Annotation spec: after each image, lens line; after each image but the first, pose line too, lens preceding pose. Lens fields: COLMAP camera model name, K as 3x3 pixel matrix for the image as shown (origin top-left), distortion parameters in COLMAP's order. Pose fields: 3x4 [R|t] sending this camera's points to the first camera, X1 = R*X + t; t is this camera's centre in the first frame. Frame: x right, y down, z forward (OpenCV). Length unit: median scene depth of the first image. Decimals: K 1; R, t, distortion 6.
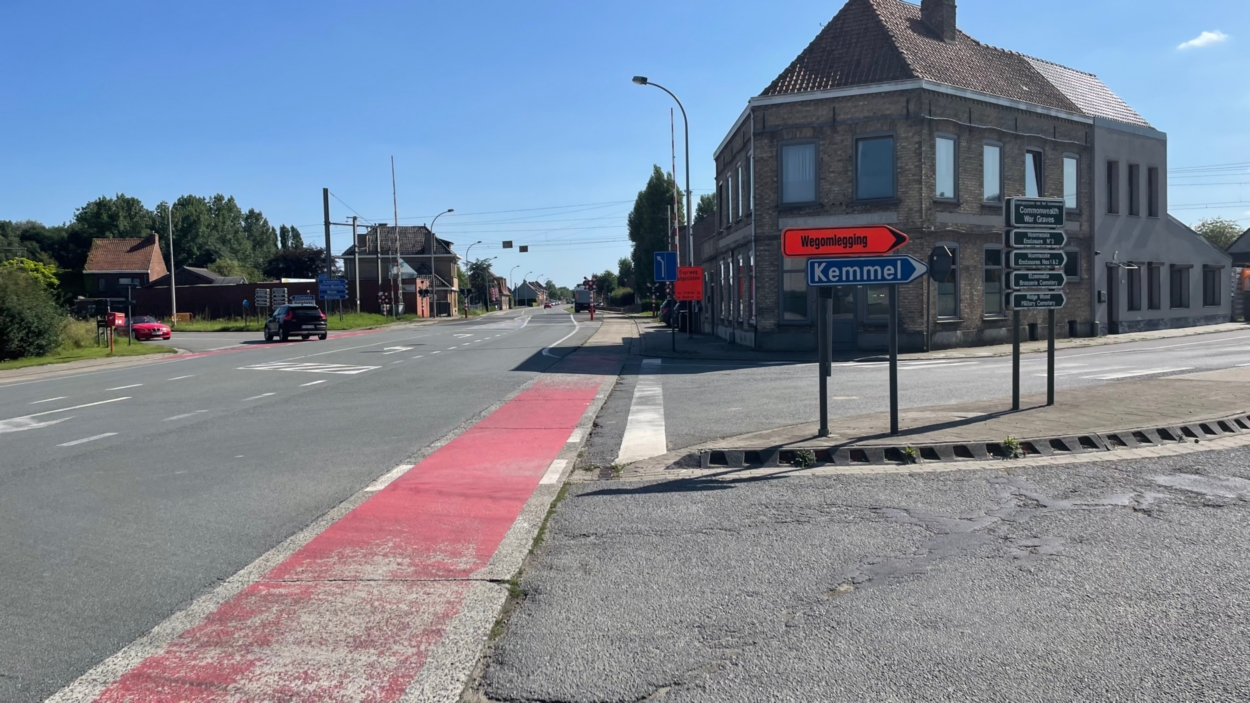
lens RADIAL K [[908.1, 0, 625.0], [0, 908.1, 351.5], [0, 0, 1]] dist [0.008131, 0.002938]
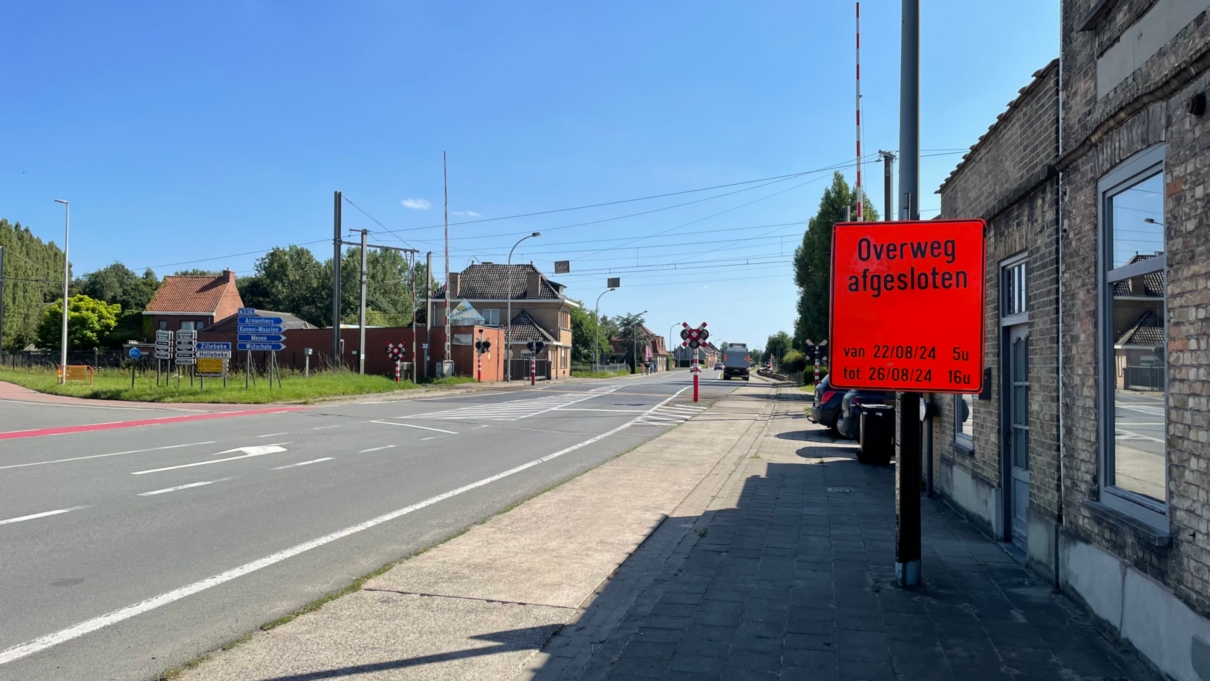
lens RADIAL K [[879.0, 0, 605.0], [0, 879.0, 340.5], [0, 0, 1]] dist [0.008131, 0.002938]
pose [[0.973701, 0.026164, -0.226321, 0.017643], [-0.044167, 0.996216, -0.074851, -0.017555], [0.223506, 0.082879, 0.971173, 0.280484]]
